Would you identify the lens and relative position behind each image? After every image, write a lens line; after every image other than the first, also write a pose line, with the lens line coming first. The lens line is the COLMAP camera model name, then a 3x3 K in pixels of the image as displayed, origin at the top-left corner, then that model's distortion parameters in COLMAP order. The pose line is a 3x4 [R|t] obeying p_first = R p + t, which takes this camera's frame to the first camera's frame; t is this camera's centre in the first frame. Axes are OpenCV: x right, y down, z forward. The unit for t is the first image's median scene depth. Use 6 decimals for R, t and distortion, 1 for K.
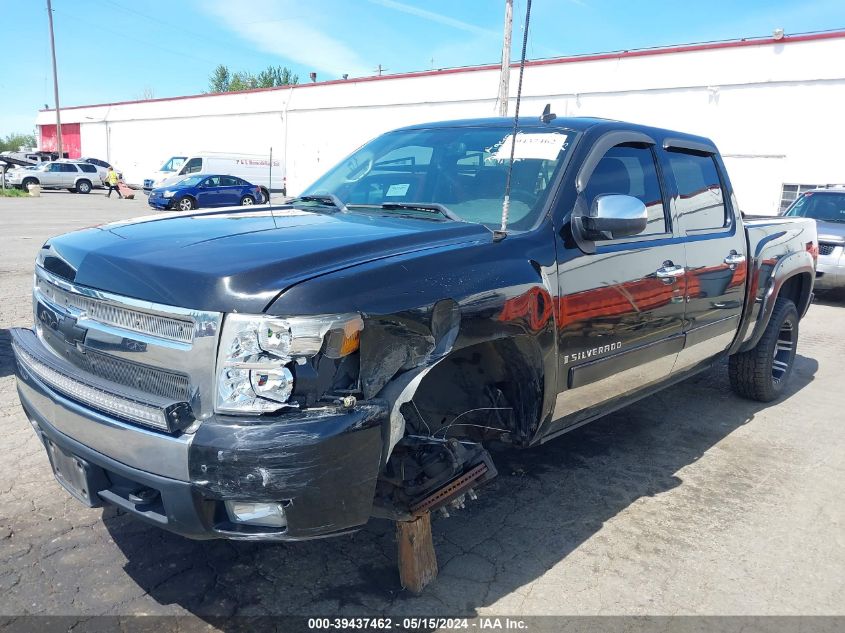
lens RADIAL K [[690.6, 0, 422.5], [0, 690.6, 316.5], [0, 0, 1]] dist [0.013518, -0.010385]
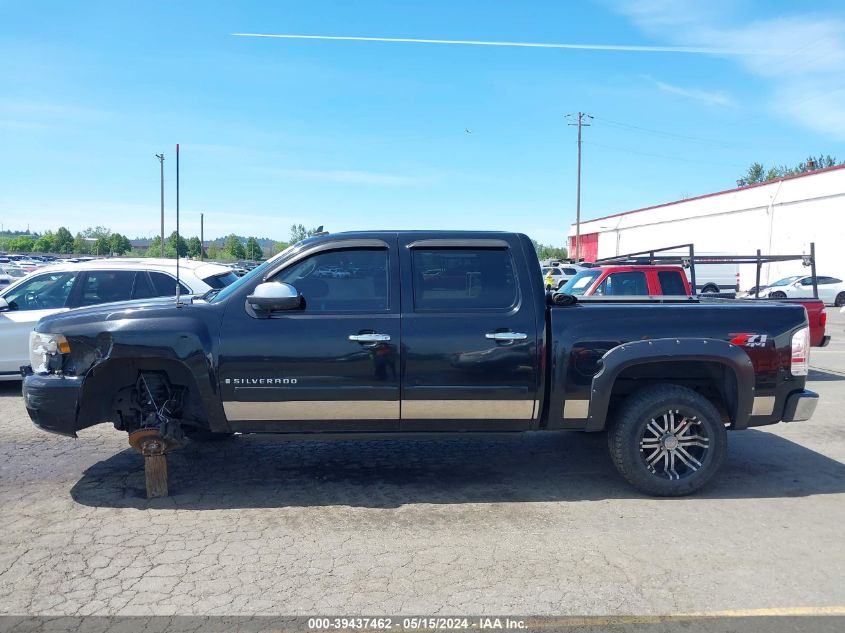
lens RADIAL K [[690.6, 0, 422.5], [0, 690.6, 316.5], [0, 0, 1]] dist [0.013518, -0.010385]
pose [[0.696794, 0.011173, -0.717185, 1.154675], [-0.112208, 0.989266, -0.093606, 0.006606], [0.708441, 0.145698, 0.690568, 0.107496]]
